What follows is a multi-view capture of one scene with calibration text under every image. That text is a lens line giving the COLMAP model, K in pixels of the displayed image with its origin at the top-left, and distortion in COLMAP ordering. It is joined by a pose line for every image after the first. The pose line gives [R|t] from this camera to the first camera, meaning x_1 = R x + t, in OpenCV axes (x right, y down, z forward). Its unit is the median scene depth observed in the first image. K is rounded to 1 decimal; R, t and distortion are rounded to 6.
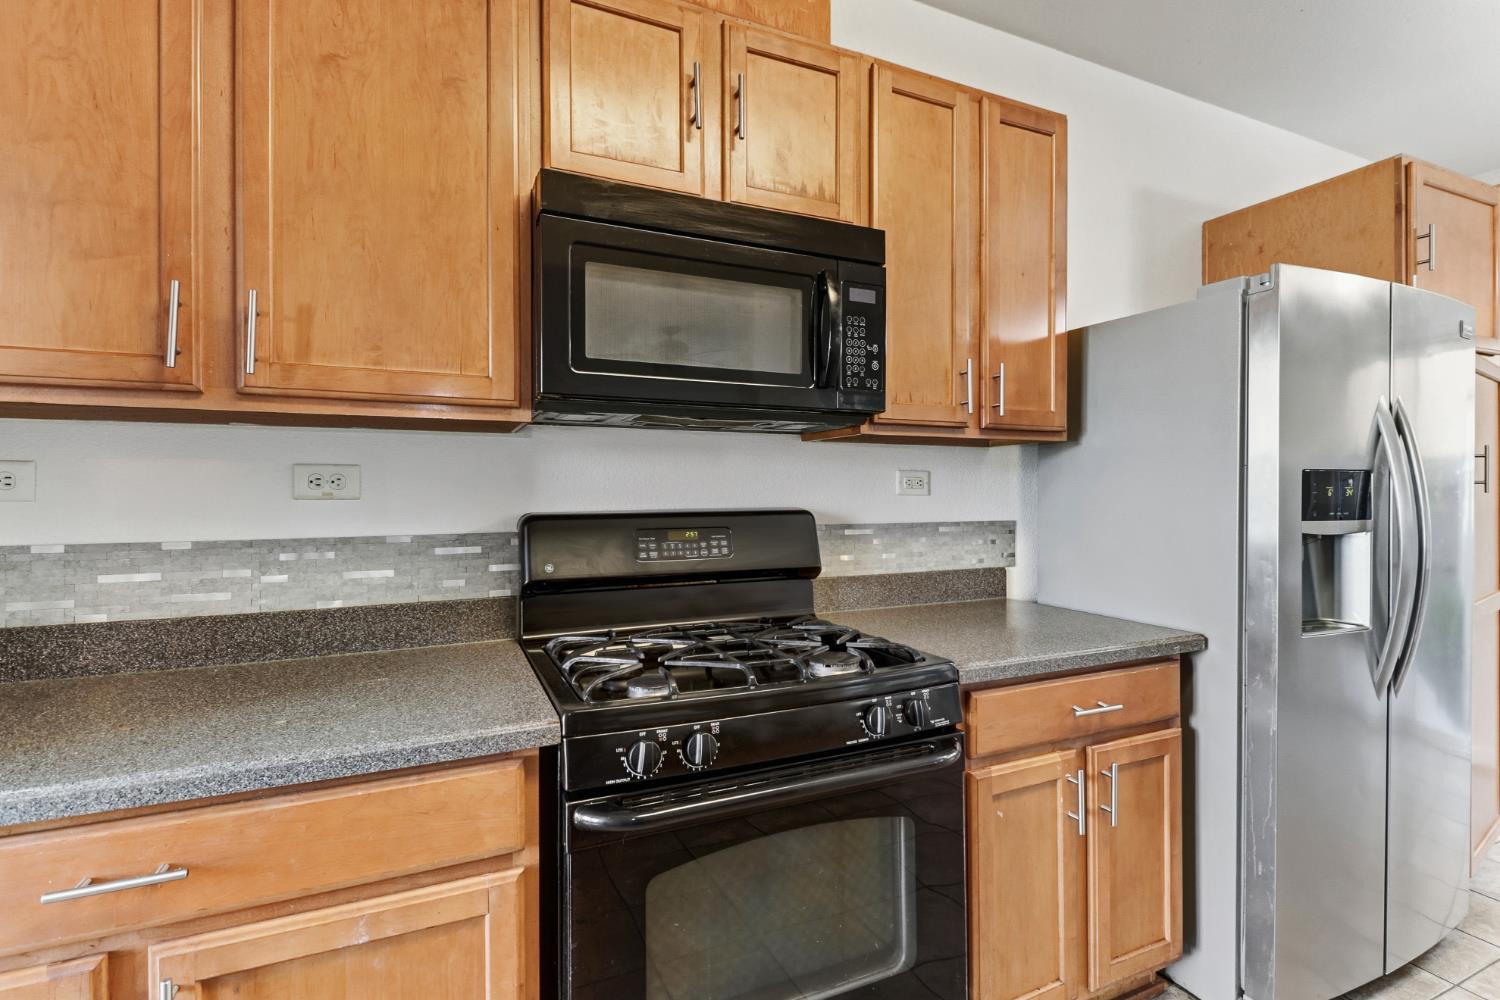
lens RADIAL K [[707.4, 0, 750.2], [0, 707.4, 490.5], [0, 0, 1]] dist [0.013884, -0.006257]
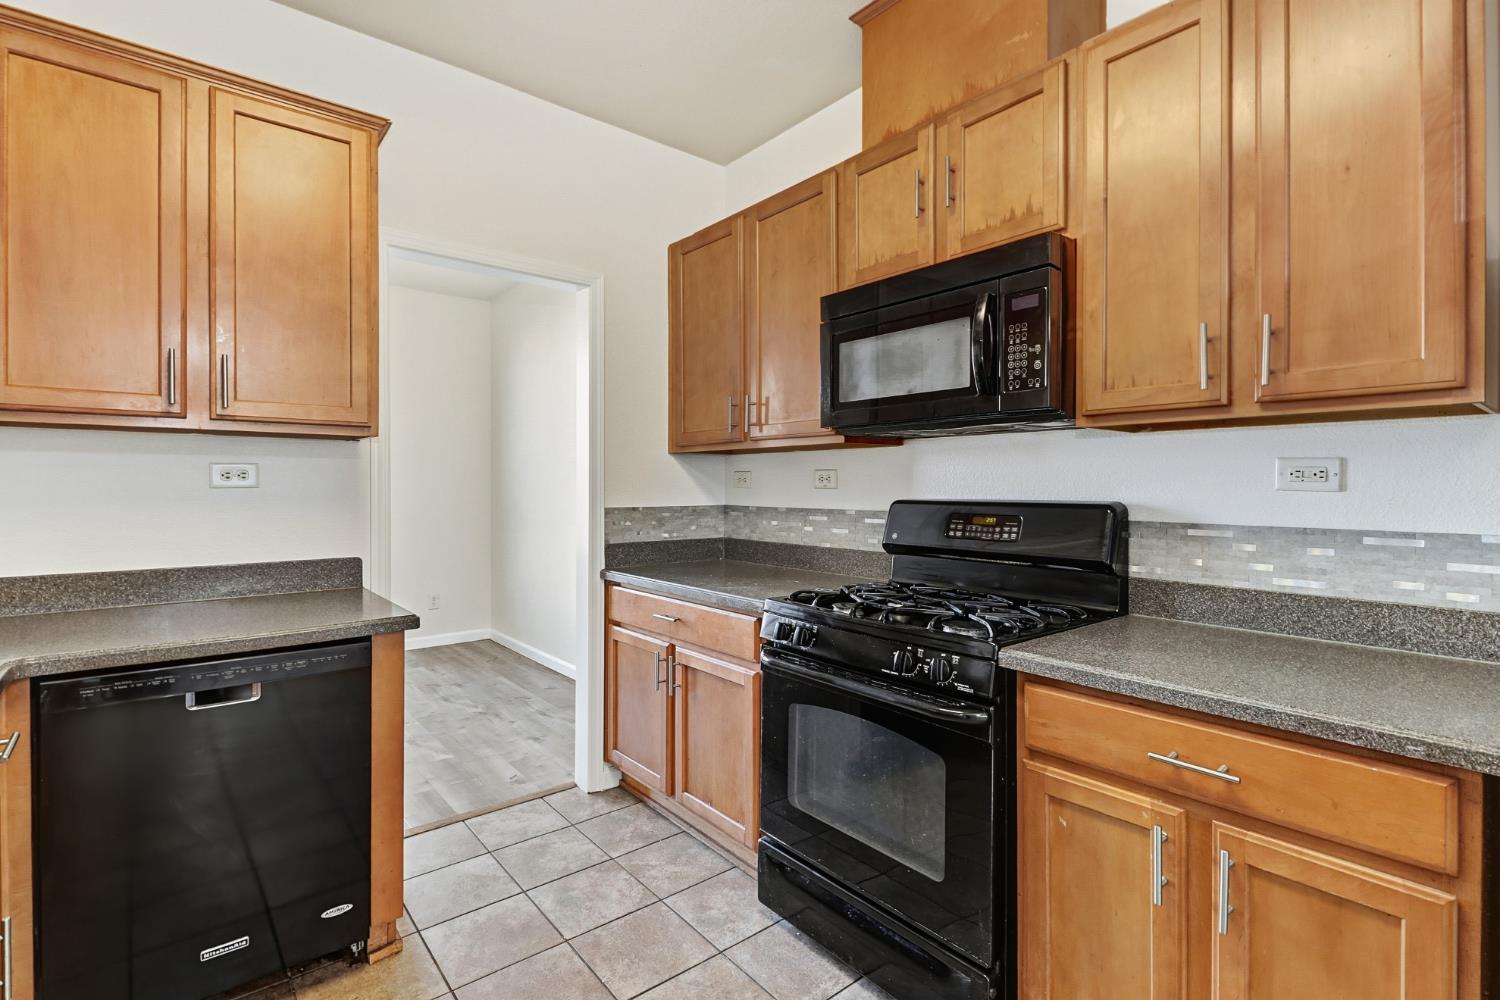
lens RADIAL K [[707.4, 0, 745.3], [0, 707.4, 490.6], [0, 0, 1]] dist [0.013884, -0.006257]
pose [[0.245552, 0.010007, -0.969332, 1.088770], [-0.002631, 0.999950, 0.009656, 0.000568], [0.969380, 0.000179, 0.245566, 0.323272]]
